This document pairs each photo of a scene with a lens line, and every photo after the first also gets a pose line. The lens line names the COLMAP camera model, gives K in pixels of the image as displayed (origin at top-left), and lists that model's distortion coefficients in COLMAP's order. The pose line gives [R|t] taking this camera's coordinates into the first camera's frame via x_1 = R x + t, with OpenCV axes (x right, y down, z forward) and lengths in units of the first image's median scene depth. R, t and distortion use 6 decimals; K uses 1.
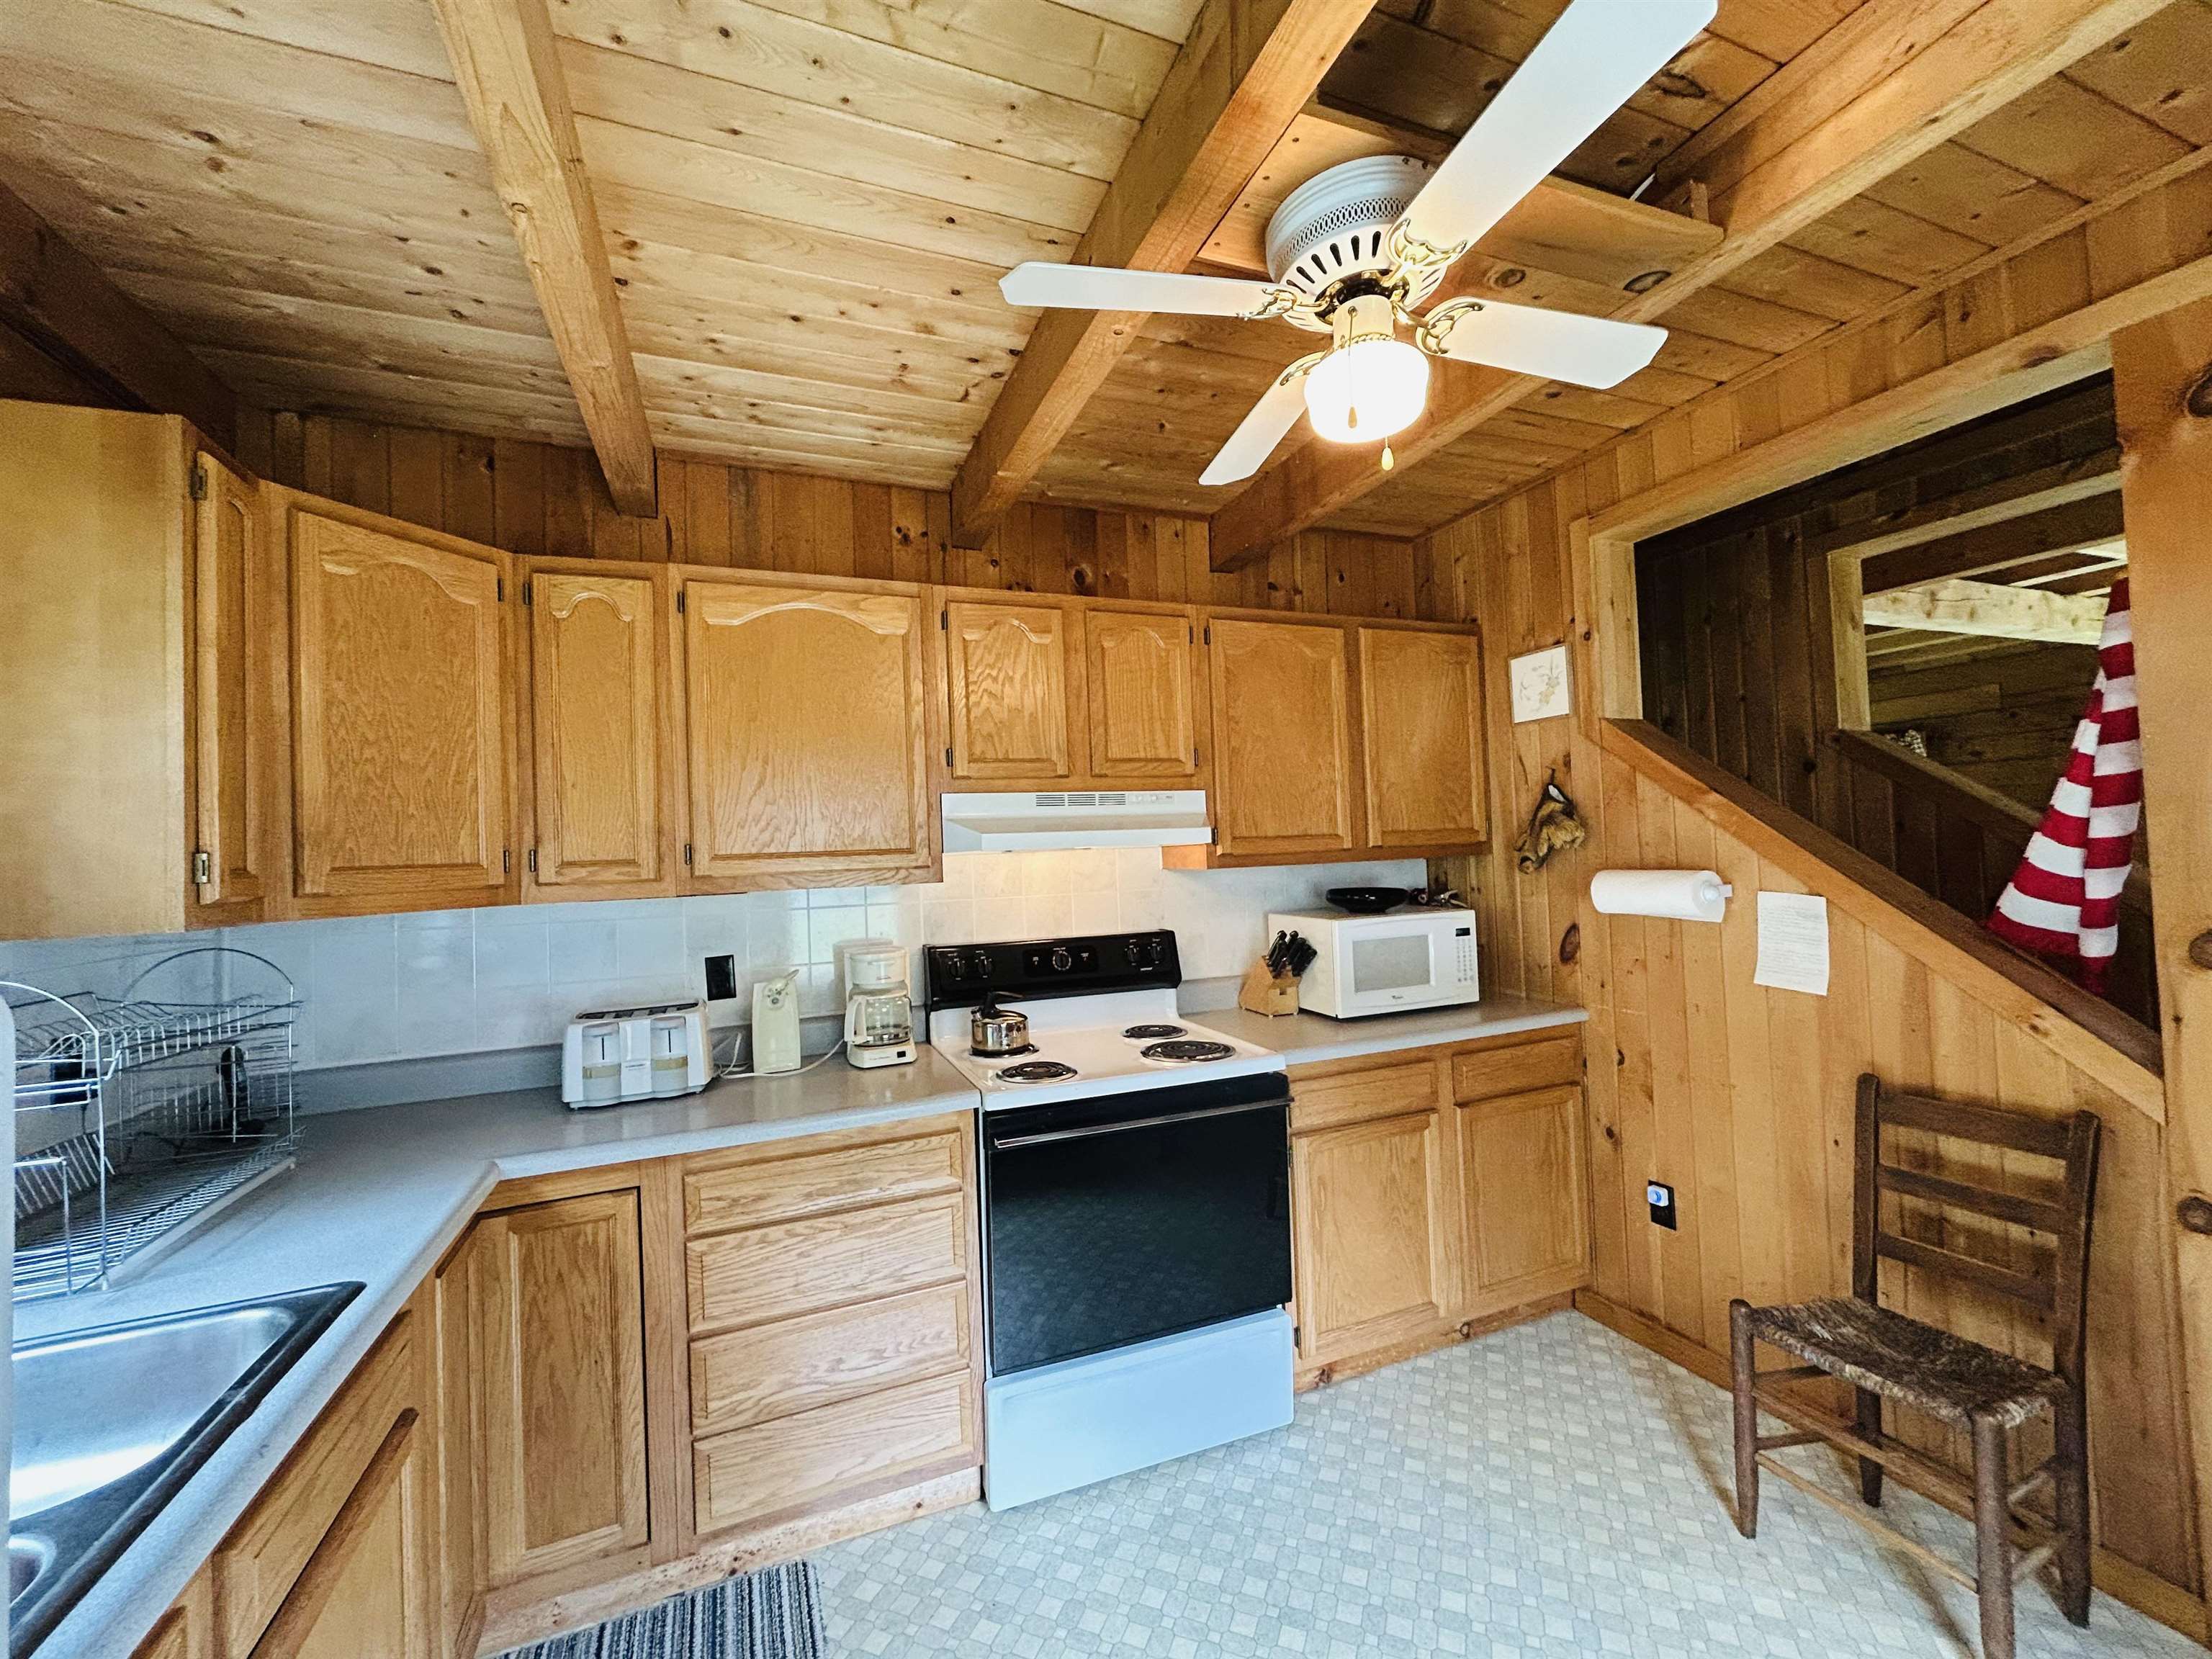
lens RADIAL K [[888.9, 0, 1100.2], [0, 888.9, 829.9], [0, 0, 1]] dist [0.000019, 0.000081]
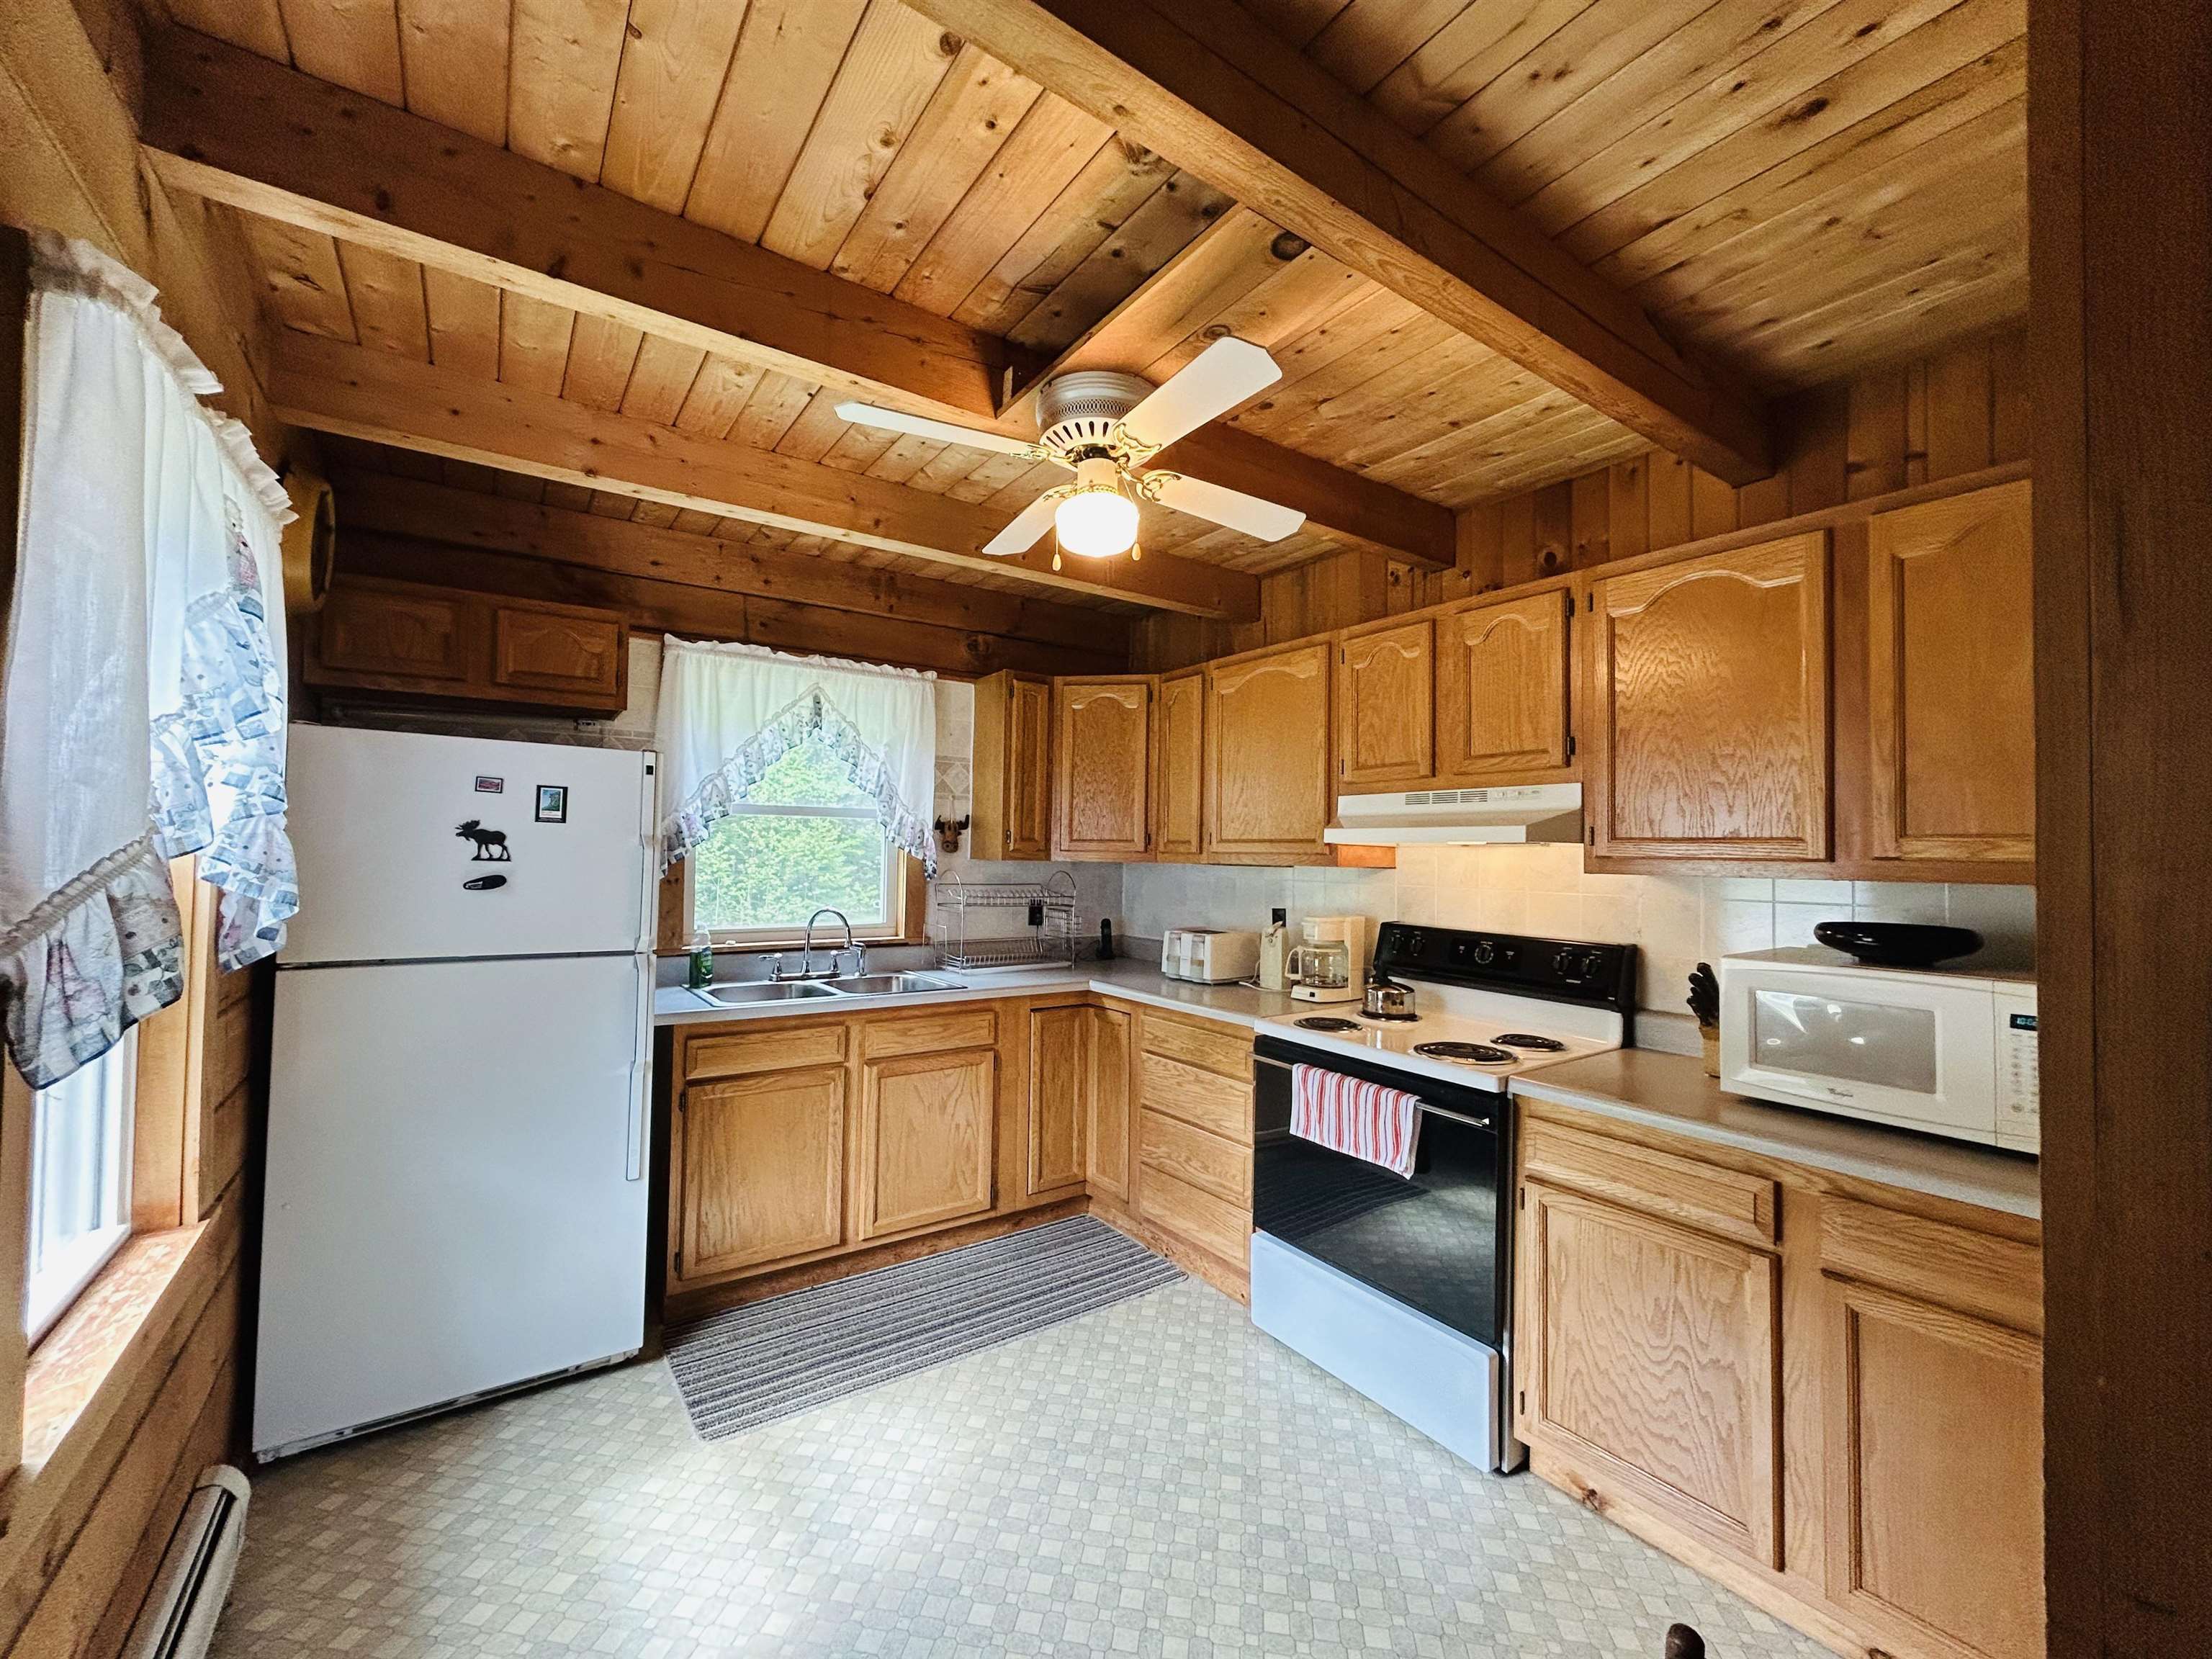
lens RADIAL K [[888.9, 0, 1100.2], [0, 888.9, 829.9], [0, 0, 1]] dist [0.000019, 0.000081]
pose [[0.227840, 0.017723, -0.973537, 1.137143], [-0.000470, 0.999836, 0.018092, -0.018219], [0.973699, -0.003664, 0.227811, 0.454333]]
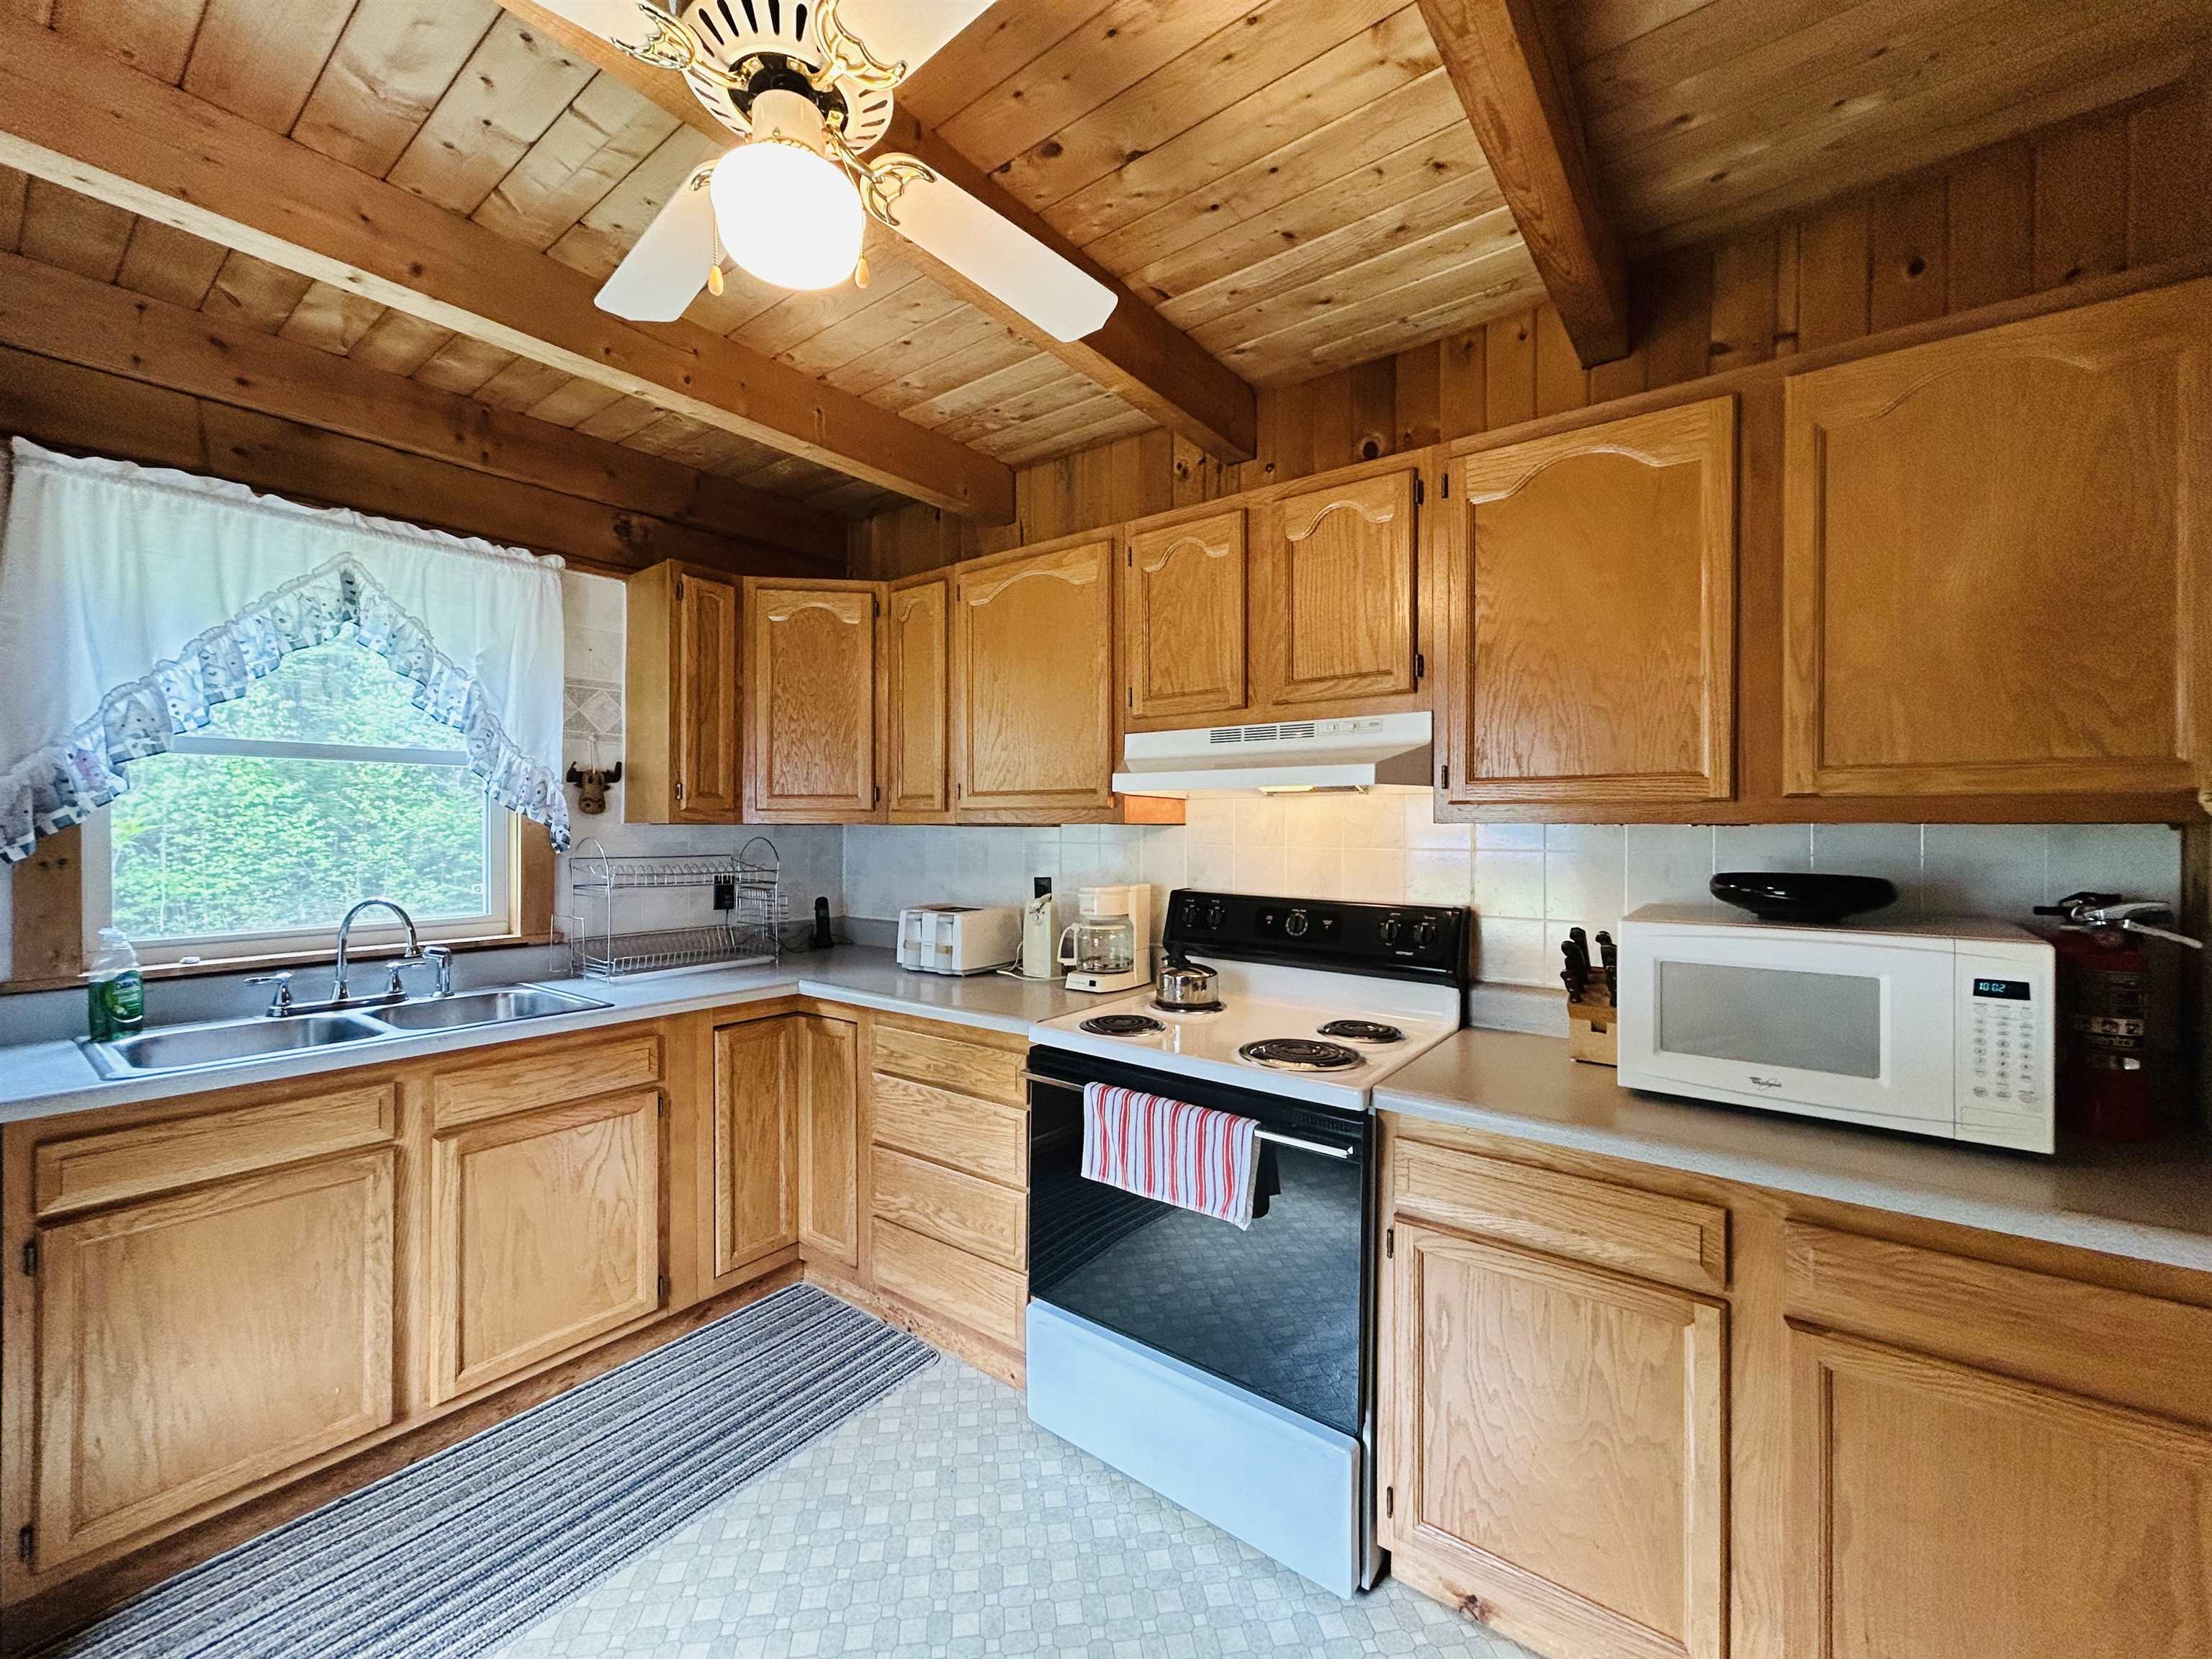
lens RADIAL K [[888.9, 0, 1100.2], [0, 888.9, 829.9], [0, 0, 1]] dist [0.000019, 0.000081]
pose [[0.513582, 0.045733, -0.856821, 0.783385], [-0.000949, 0.998608, 0.052731, 0.016585], [0.858040, -0.026269, 0.512911, 0.543492]]
